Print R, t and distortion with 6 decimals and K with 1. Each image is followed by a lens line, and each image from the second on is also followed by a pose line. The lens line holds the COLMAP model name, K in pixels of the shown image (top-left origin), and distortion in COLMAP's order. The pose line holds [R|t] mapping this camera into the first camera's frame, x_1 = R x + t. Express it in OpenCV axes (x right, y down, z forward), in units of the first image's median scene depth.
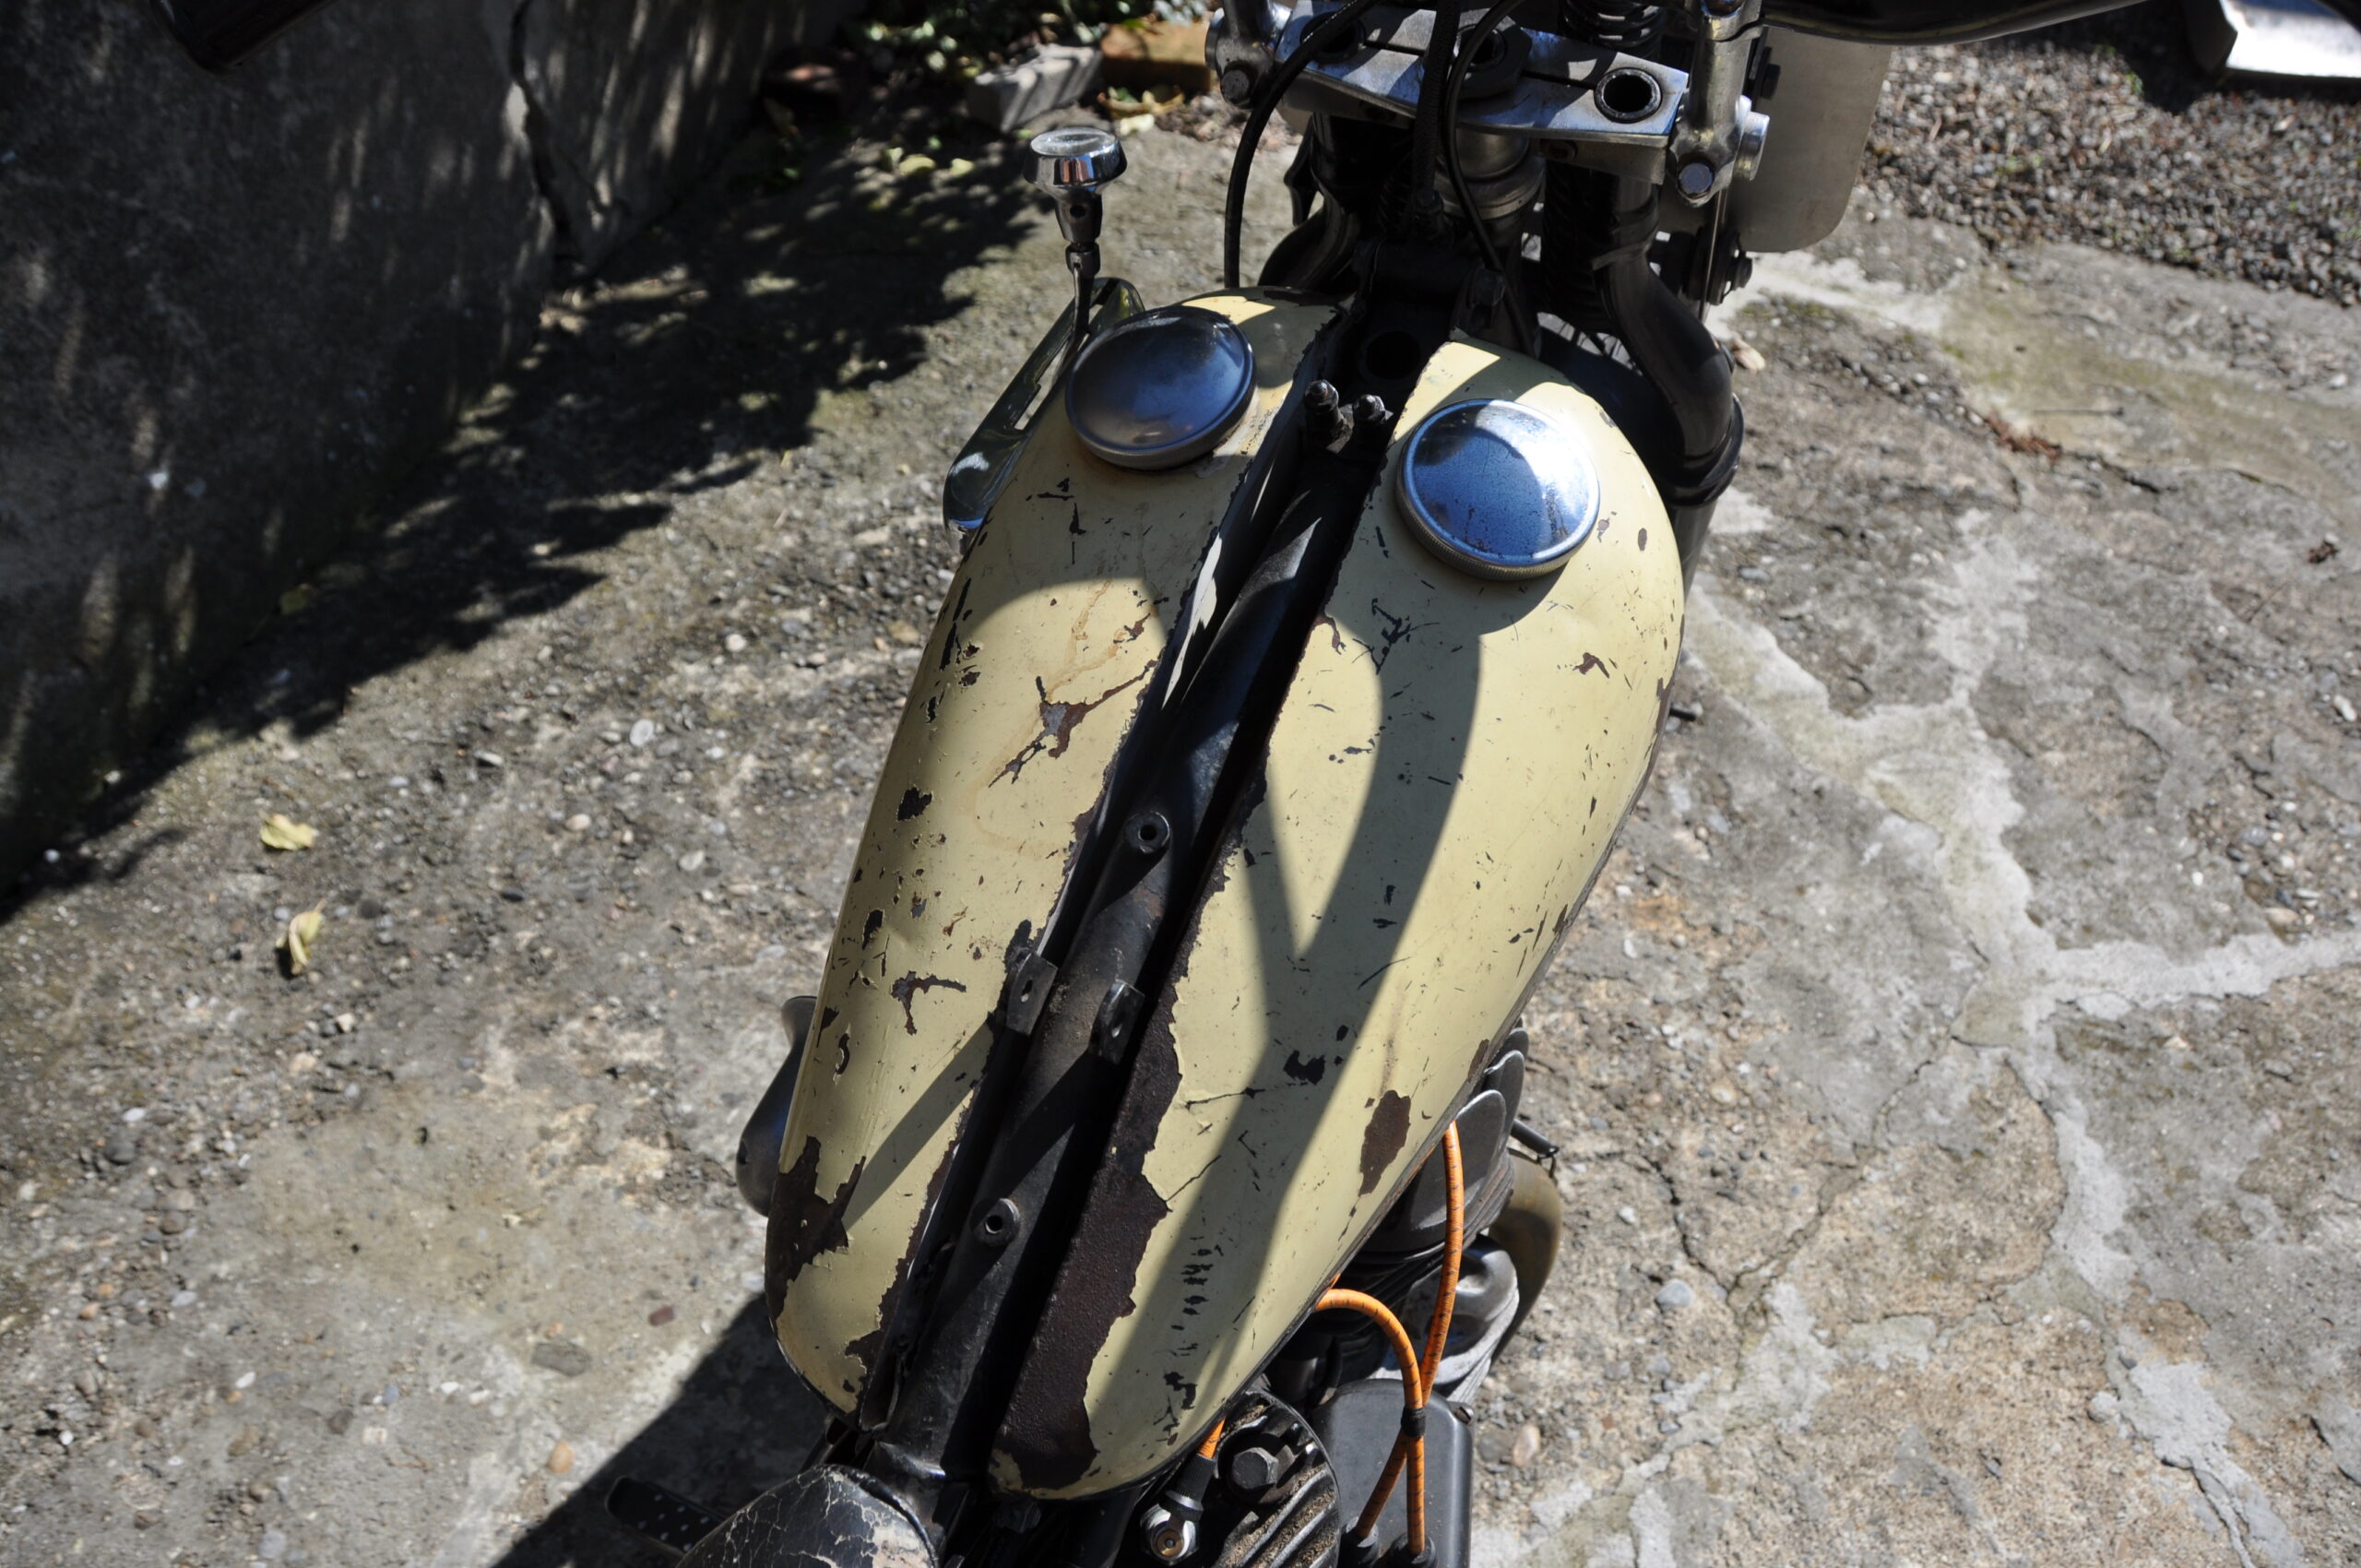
lens RADIAL K [[1806.6, 0, 1138.6], [0, 1806.6, 781.4], [0, 0, 1]] dist [-0.155063, 0.075248]
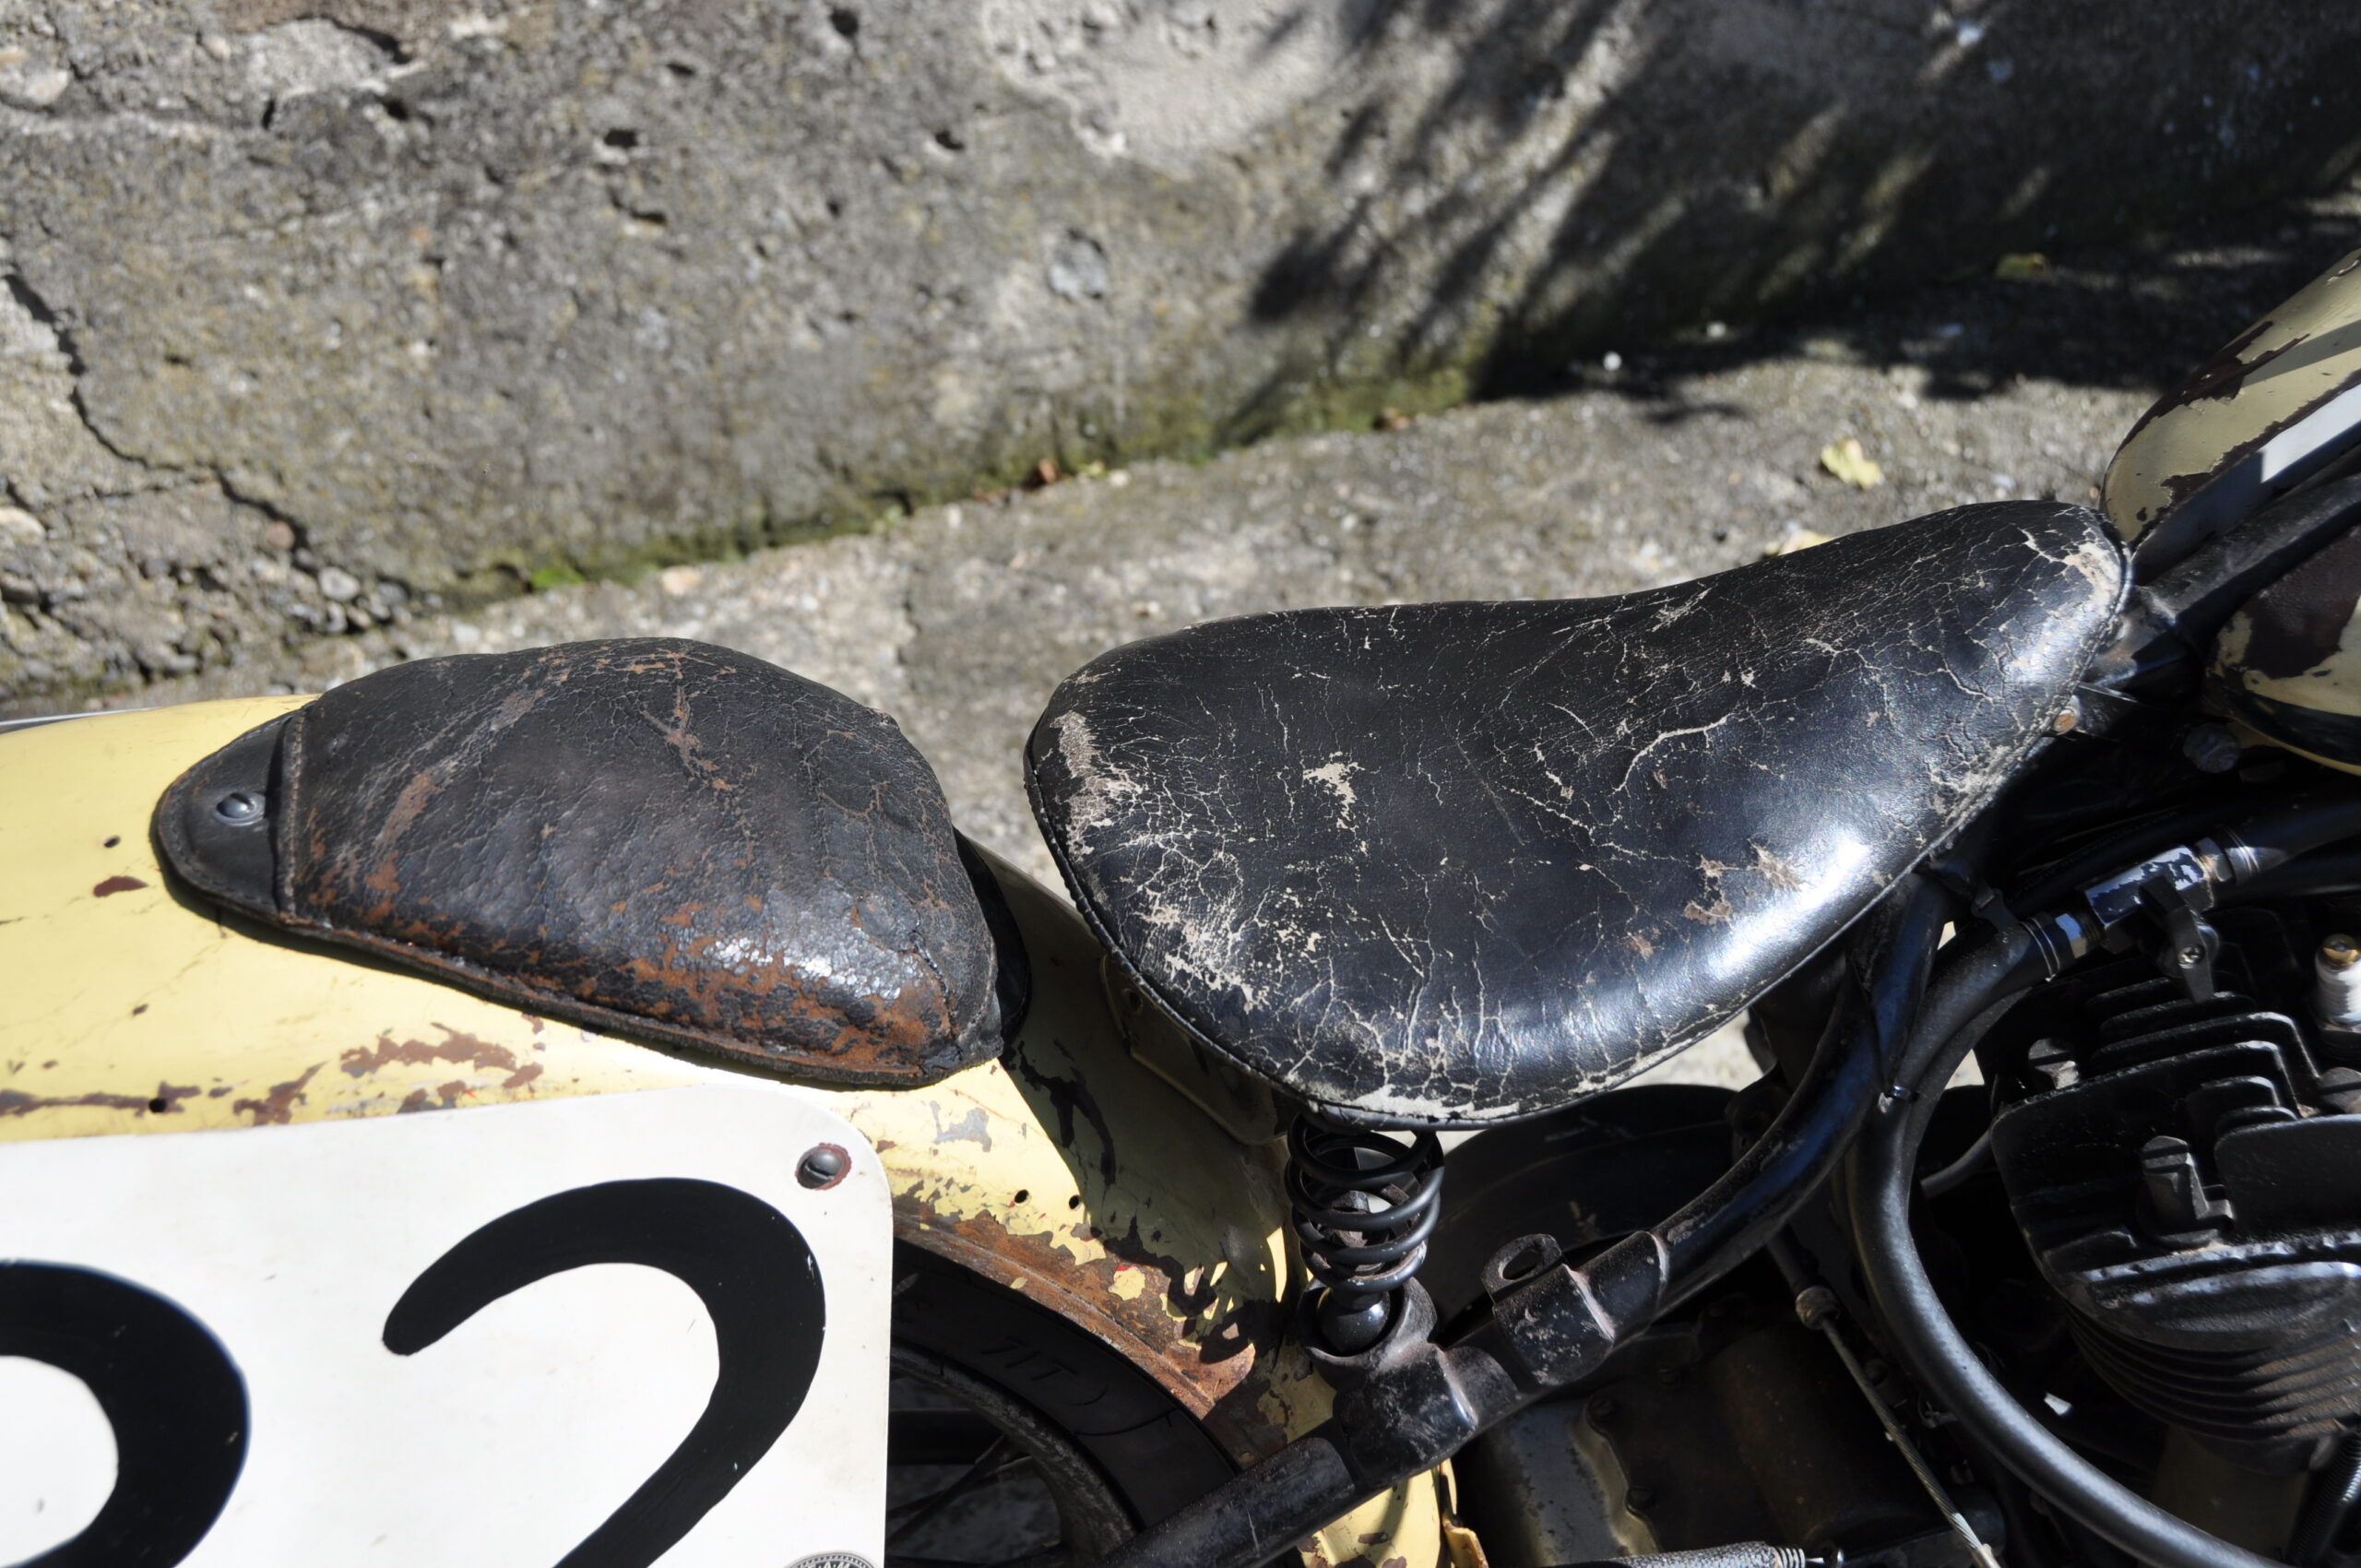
lens RADIAL K [[2703.9, 0, 1161.3], [0, 2703.9, 787.6], [0, 0, 1]] dist [0.030948, 0.000000]
pose [[0.623819, 0.487286, -0.611067, 0.142398], [-0.552234, 0.828076, 0.096579, 0.187312], [0.553071, 0.277204, 0.785665, -0.118539]]
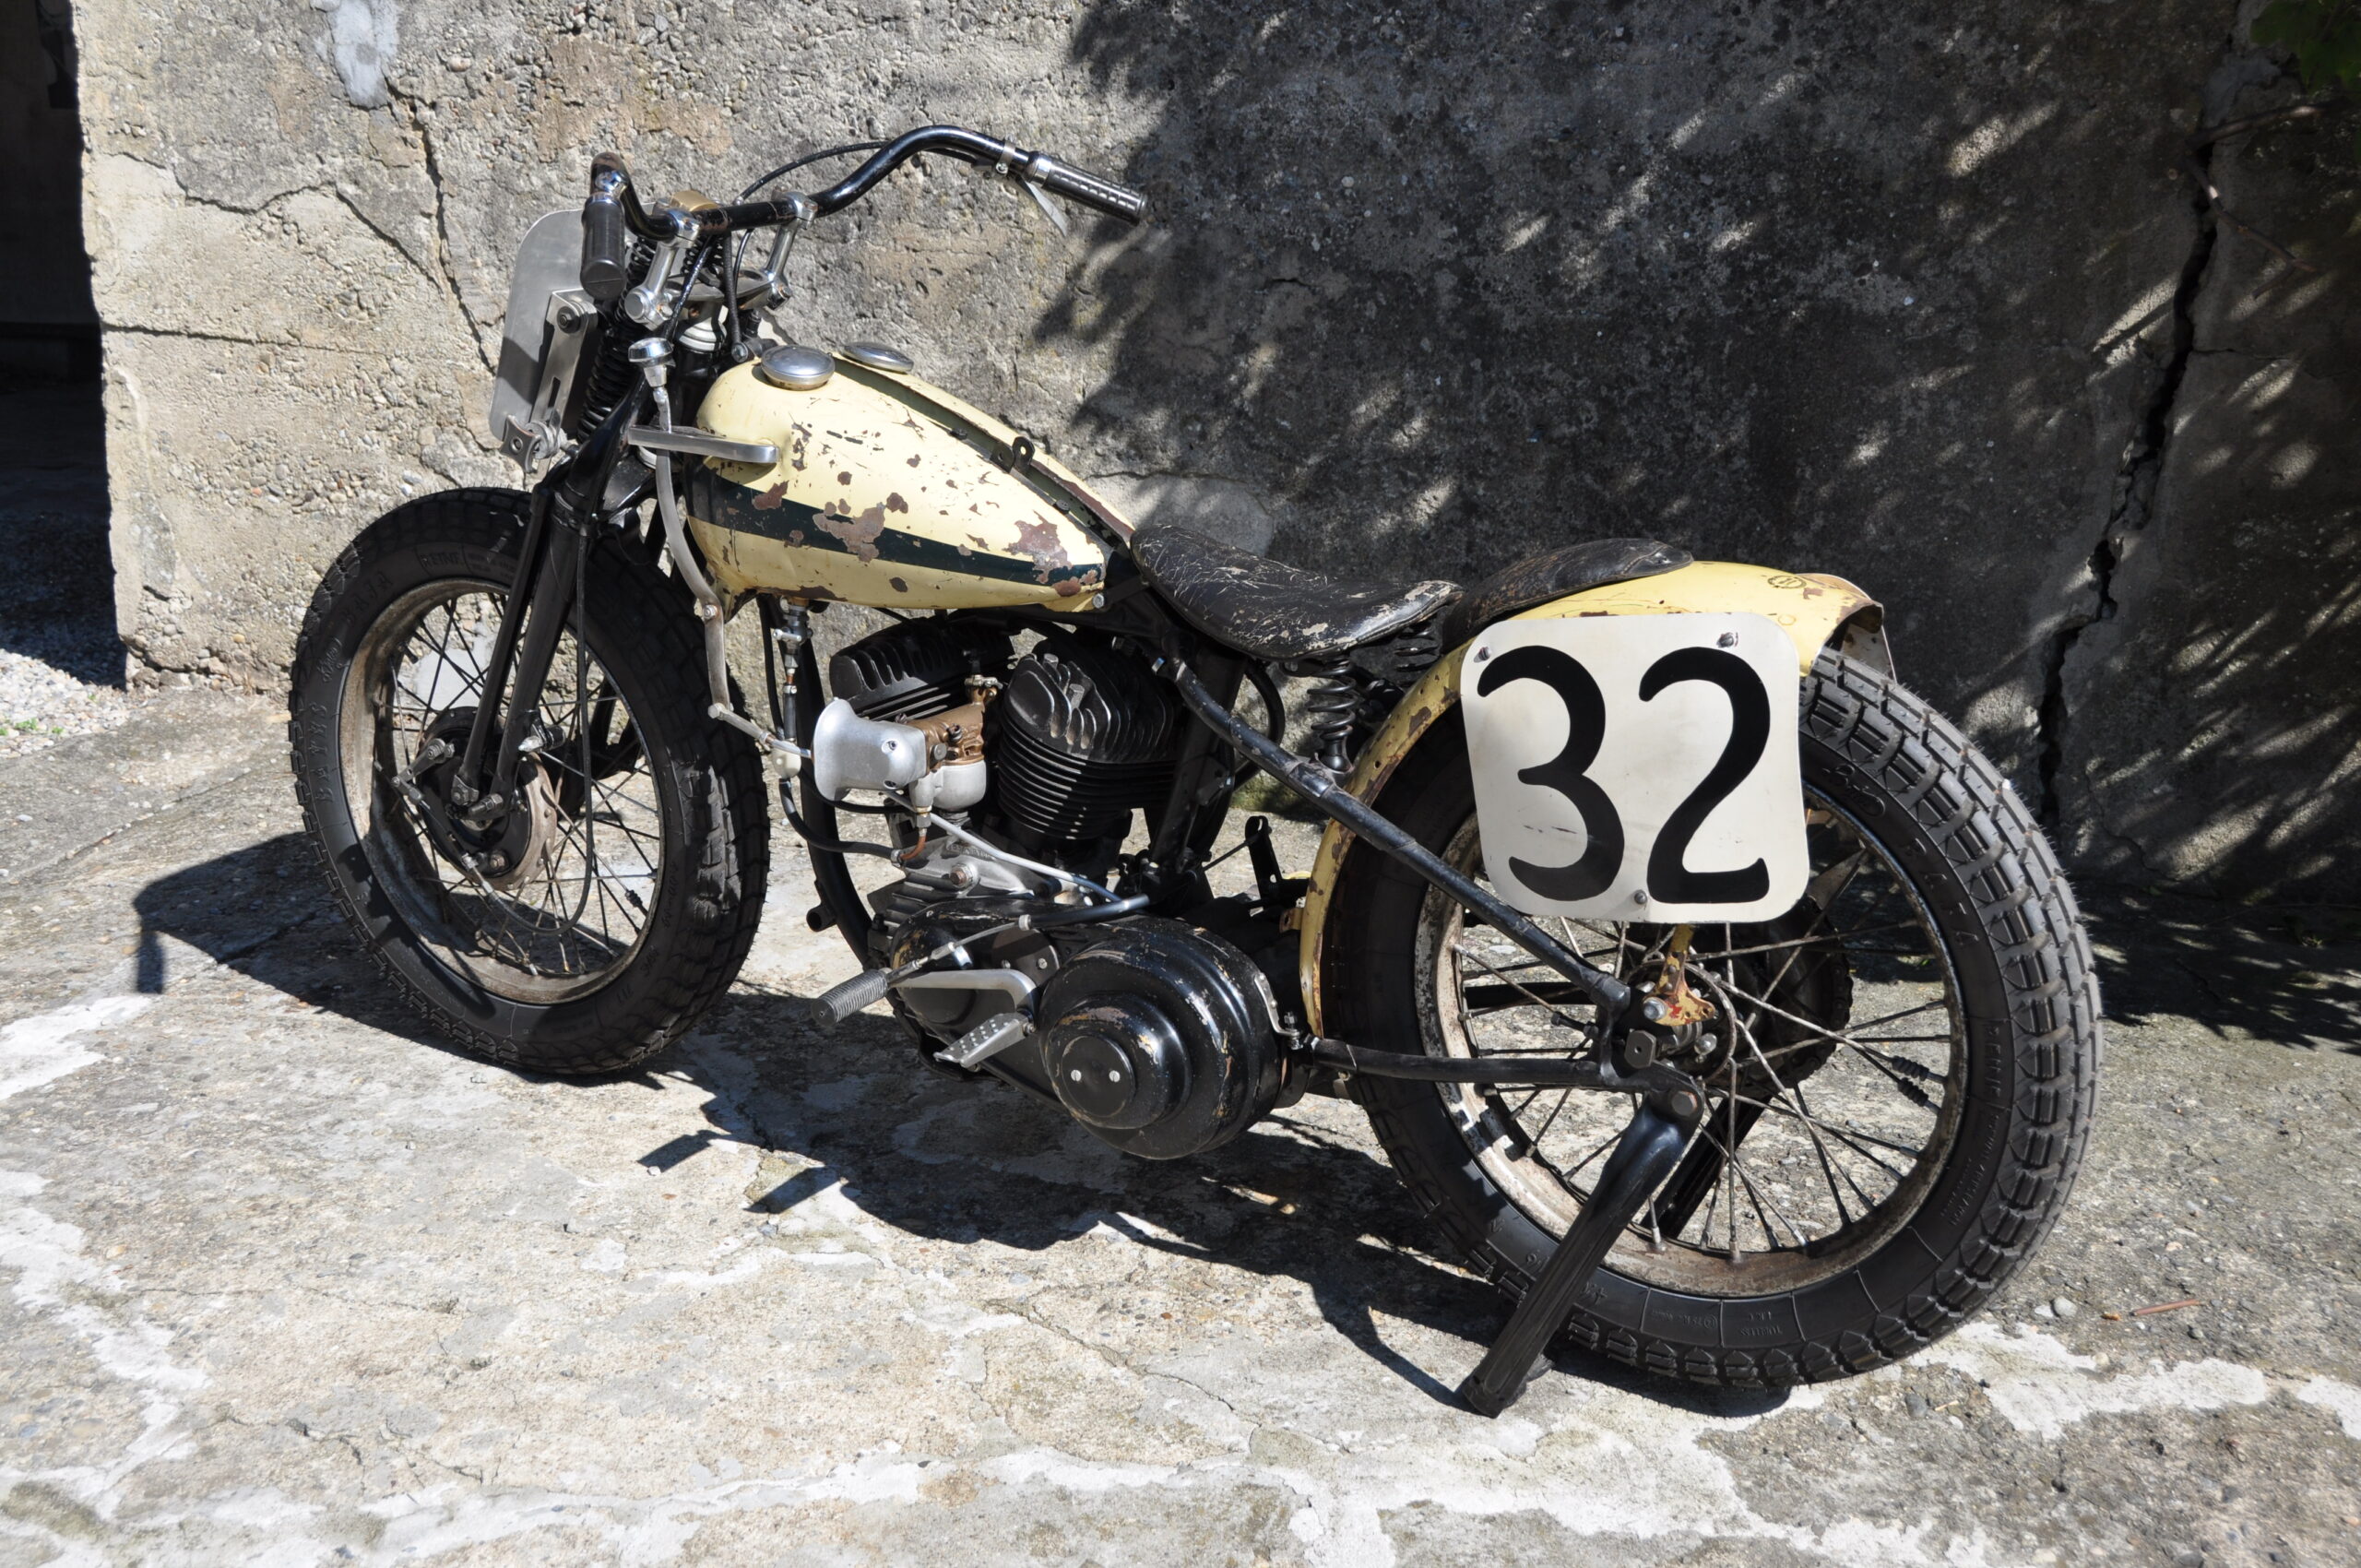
lens RADIAL K [[2641.1, 0, 1177.9], [0, 2641.1, 793.6], [0, 0, 1]] dist [0.049971, 0.000000]
pose [[0.017252, 0.317726, -0.948025, 1.456912], [-0.742422, 0.639162, 0.200702, -0.296378], [0.669710, 0.700373, 0.246914, 0.245708]]
